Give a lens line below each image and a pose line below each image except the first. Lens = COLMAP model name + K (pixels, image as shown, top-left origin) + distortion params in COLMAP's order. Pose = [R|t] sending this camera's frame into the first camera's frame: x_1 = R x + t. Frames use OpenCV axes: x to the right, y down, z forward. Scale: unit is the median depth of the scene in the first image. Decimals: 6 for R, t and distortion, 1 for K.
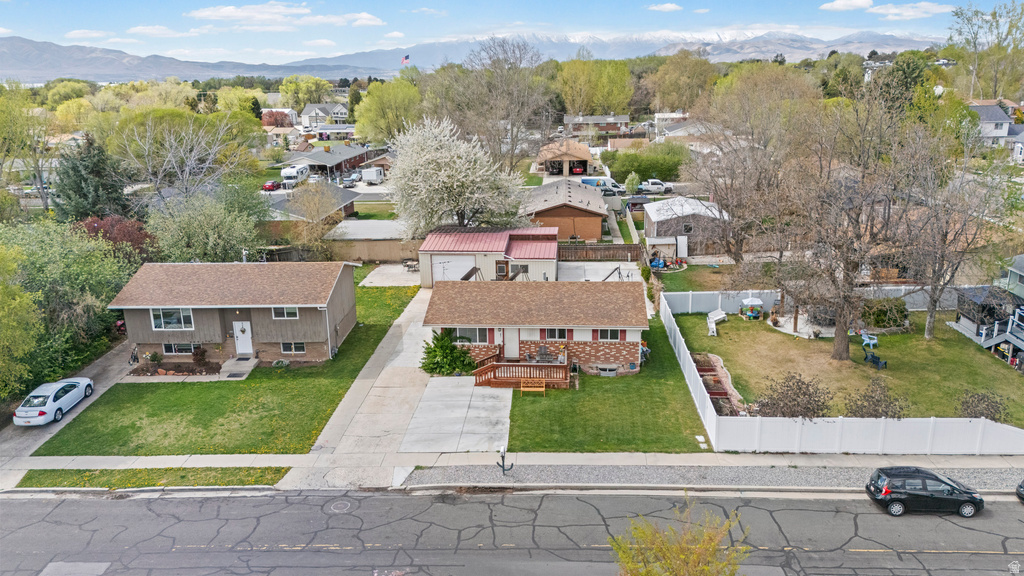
lens RADIAL K [[756.4, 0, 512.0], [0, 756.4, 288.0], [0, 0, 1]] dist [0.091509, -0.101101]
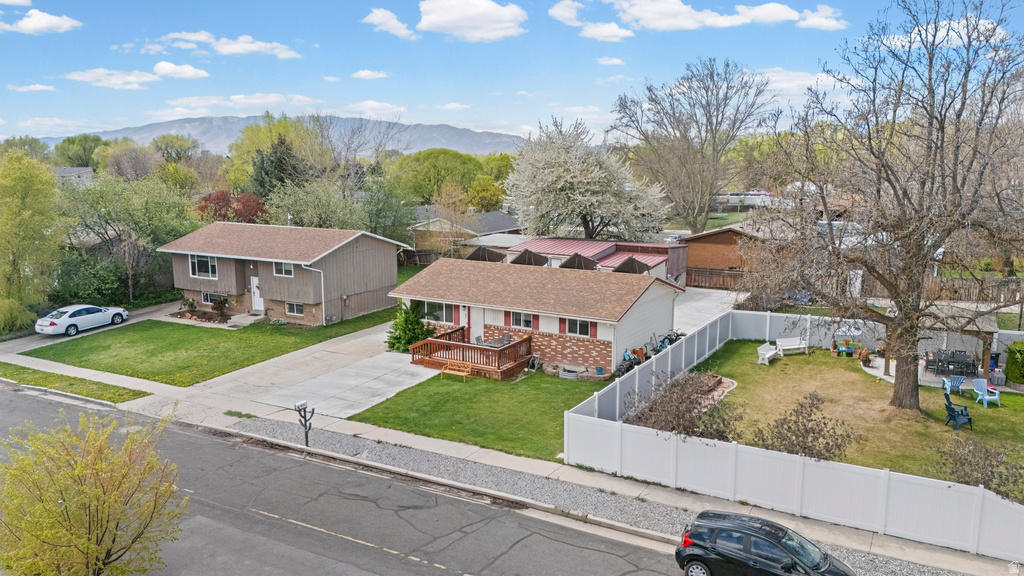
lens RADIAL K [[756.4, 0, 512.0], [0, 756.4, 288.0], [0, 0, 1]] dist [0.091509, -0.101101]
pose [[0.892417, 0.094836, -0.441133, 0.410606], [-0.140096, 0.987582, -0.071102, 0.085781], [0.428912, 0.125254, 0.894621, 0.249820]]
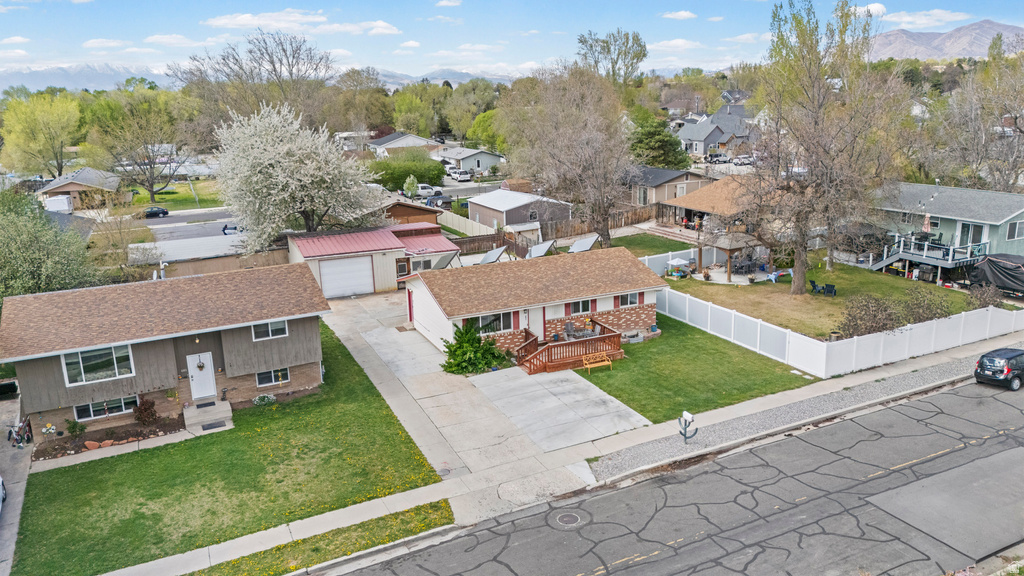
lens RADIAL K [[756.4, 0, 512.0], [0, 756.4, 288.0], [0, 0, 1]] dist [0.091509, -0.101101]
pose [[0.876307, -0.126376, 0.464883, -0.439848], [0.146005, 0.989264, -0.006295, 0.031192], [-0.459096, 0.073392, 0.885350, 0.218936]]
